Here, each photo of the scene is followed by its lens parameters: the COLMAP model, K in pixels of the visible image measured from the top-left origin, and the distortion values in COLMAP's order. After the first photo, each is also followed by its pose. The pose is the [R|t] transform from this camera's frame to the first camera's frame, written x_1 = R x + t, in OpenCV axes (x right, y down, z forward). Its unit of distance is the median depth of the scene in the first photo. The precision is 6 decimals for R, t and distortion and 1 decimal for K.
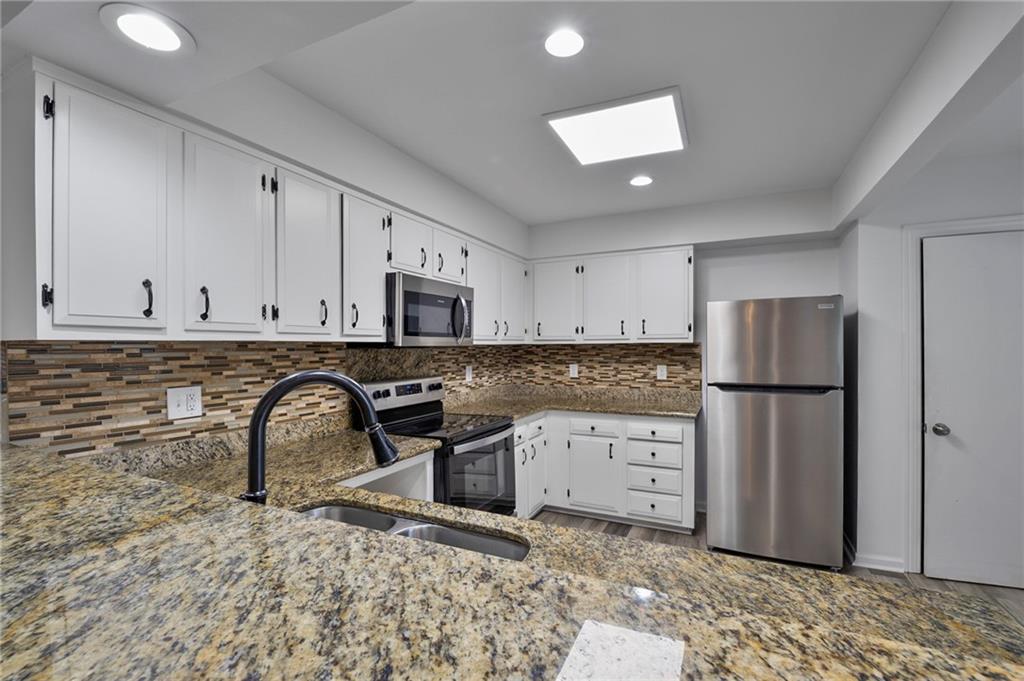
lens RADIAL K [[453.8, 0, 510.2], [0, 453.8, 344.7], [0, 0, 1]] dist [0.002597, 0.000213]
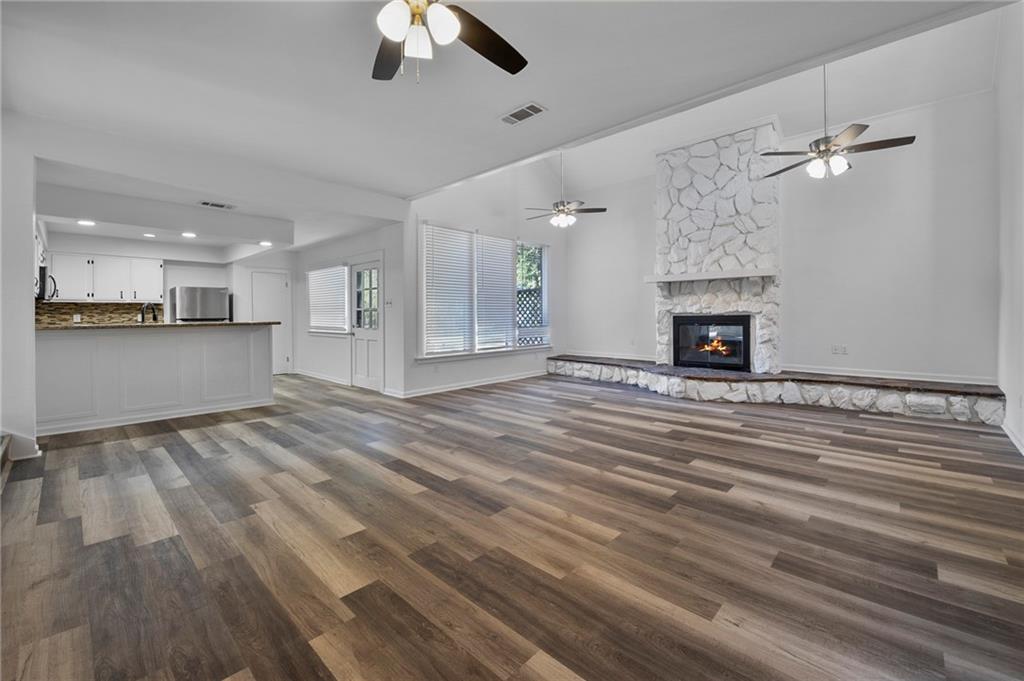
lens RADIAL K [[427.4, 0, 513.6], [0, 427.4, 314.8], [0, 0, 1]] dist [-0.002889, -0.000365]
pose [[0.302838, 0.004685, 0.953031, -0.955873], [0.002424, 0.999981, -0.005686, 0.061408], [-0.953039, 0.004032, 0.302821, -1.136777]]
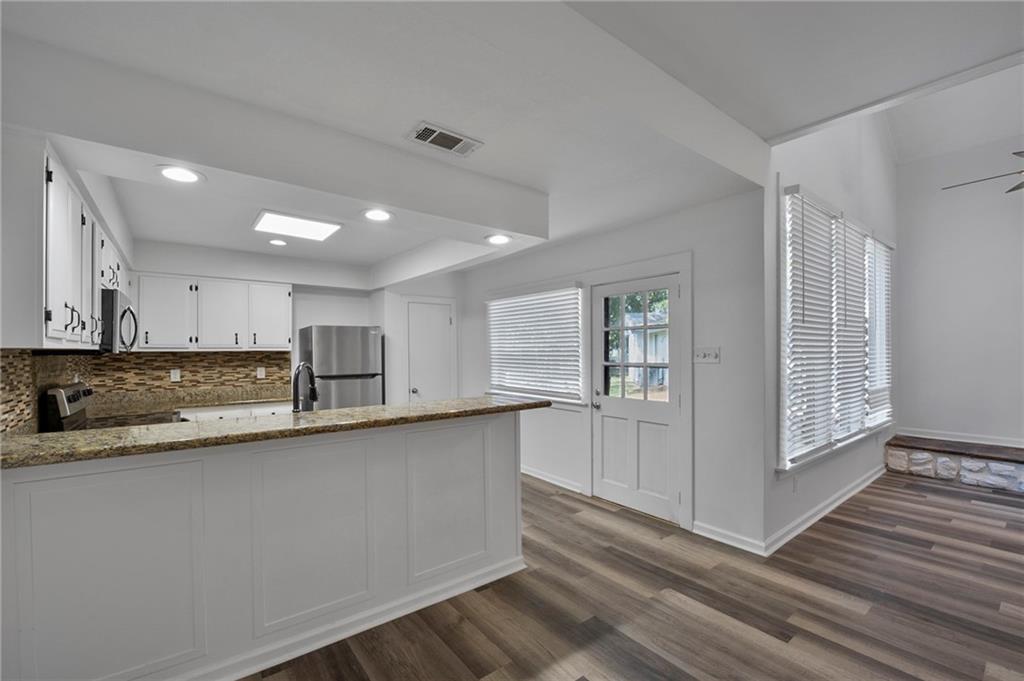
lens RADIAL K [[427.4, 0, 508.9], [0, 427.4, 348.6], [0, 0, 1]] dist [-0.002889, -0.000365]
pose [[0.448126, 0.006469, 0.893947, -0.457964], [0.000047, 0.999974, -0.007259, -0.001272], [-0.893970, 0.003295, 0.448114, -0.216214]]
